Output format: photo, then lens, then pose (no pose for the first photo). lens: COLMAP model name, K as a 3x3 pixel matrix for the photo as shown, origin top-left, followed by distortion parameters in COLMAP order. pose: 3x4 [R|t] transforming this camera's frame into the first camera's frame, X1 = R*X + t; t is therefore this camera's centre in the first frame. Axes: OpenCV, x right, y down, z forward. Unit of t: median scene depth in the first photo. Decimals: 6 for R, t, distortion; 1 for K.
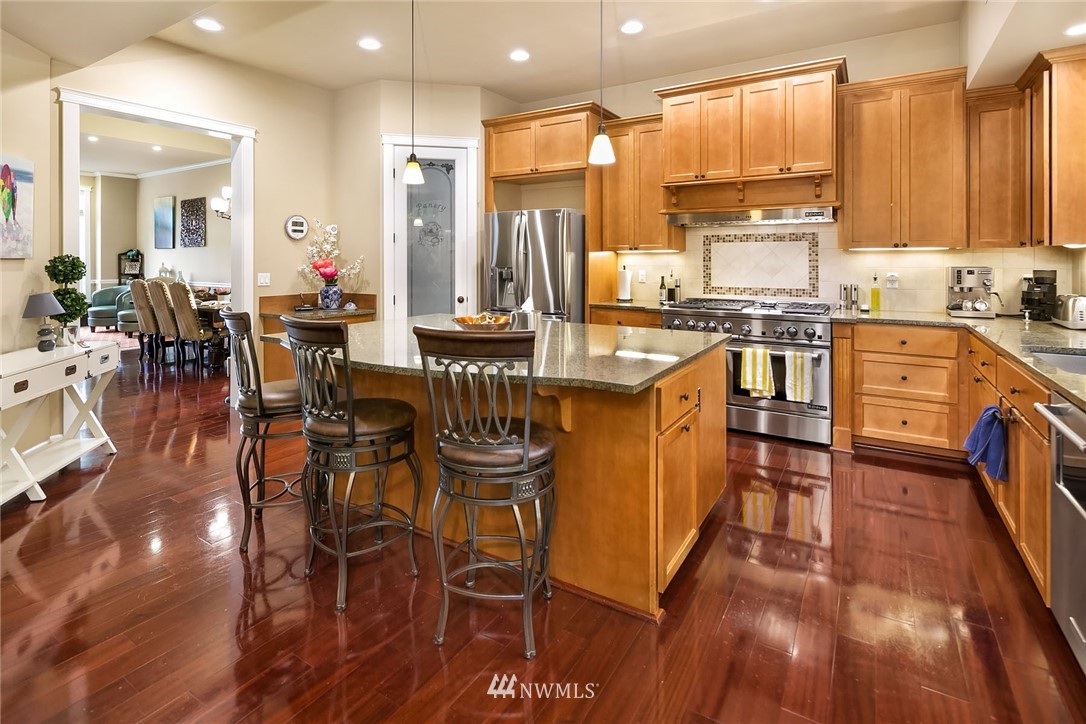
lens RADIAL K [[538.7, 0, 519.1], [0, 538.7, 268.9], [0, 0, 1]] dist [0.016047, 0.000288]
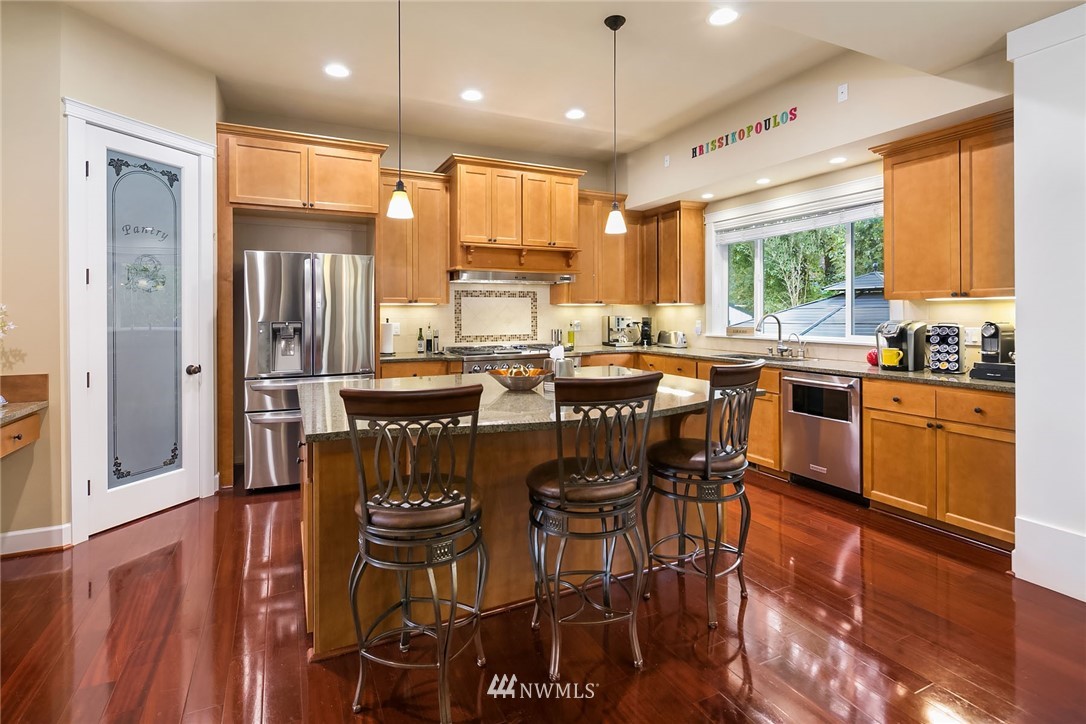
lens RADIAL K [[538.7, 0, 540.6], [0, 538.7, 353.3], [0, 0, 1]] dist [0.016047, 0.000288]
pose [[0.515429, -0.068599, 0.854182, -0.551961], [0.019785, 0.997478, 0.068169, -0.004890], [-0.856704, -0.018237, 0.515486, 0.272788]]
